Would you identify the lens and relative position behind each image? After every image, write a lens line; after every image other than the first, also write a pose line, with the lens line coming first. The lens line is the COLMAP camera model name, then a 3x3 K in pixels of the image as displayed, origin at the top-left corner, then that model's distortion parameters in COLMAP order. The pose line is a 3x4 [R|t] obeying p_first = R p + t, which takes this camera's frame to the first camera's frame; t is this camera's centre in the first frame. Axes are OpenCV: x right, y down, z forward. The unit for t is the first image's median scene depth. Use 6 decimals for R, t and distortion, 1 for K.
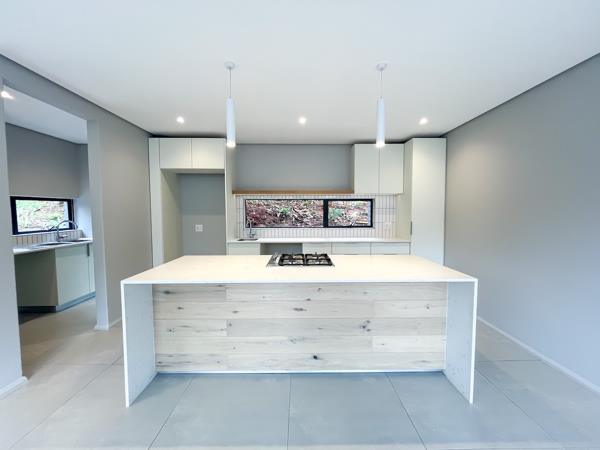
lens RADIAL K [[241.3, 0, 301.6], [0, 241.3, 223.8], [0, 0, 1]] dist [-0.000477, -0.000045]
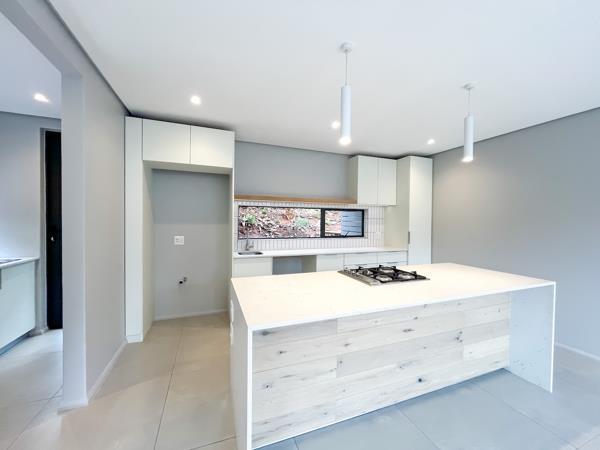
lens RADIAL K [[241.3, 0, 301.6], [0, 241.3, 223.8], [0, 0, 1]] dist [-0.000477, -0.000045]
pose [[0.937519, 0.008028, 0.347842, -0.400209], [0.004325, 0.999388, -0.034720, -0.008664], [-0.347908, 0.034055, 0.936910, 0.157128]]
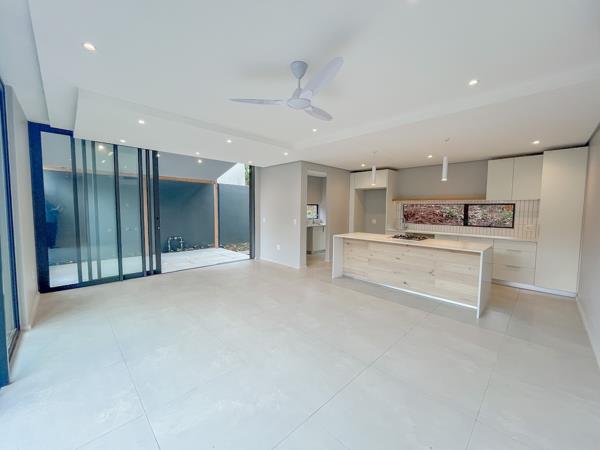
lens RADIAL K [[241.3, 0, 301.6], [0, 241.3, 223.8], [0, 0, 1]] dist [-0.000477, -0.000045]
pose [[0.696097, 0.056758, -0.715701, 0.521682], [-0.051586, 0.998248, 0.028992, 0.014278], [0.716092, 0.016739, 0.697805, -0.648687]]
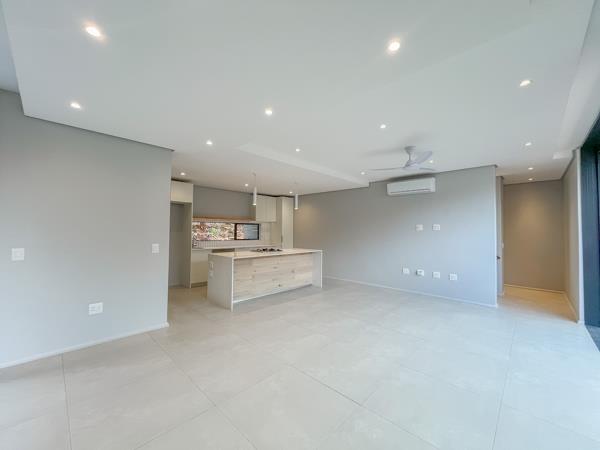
lens RADIAL K [[241.3, 0, 301.6], [0, 241.3, 223.8], [0, 0, 1]] dist [-0.000477, -0.000045]
pose [[0.700496, 0.029066, 0.713064, -0.973010], [0.027423, 0.997336, -0.067593, 0.035525], [-0.713129, 0.066903, 0.697833, -0.616485]]
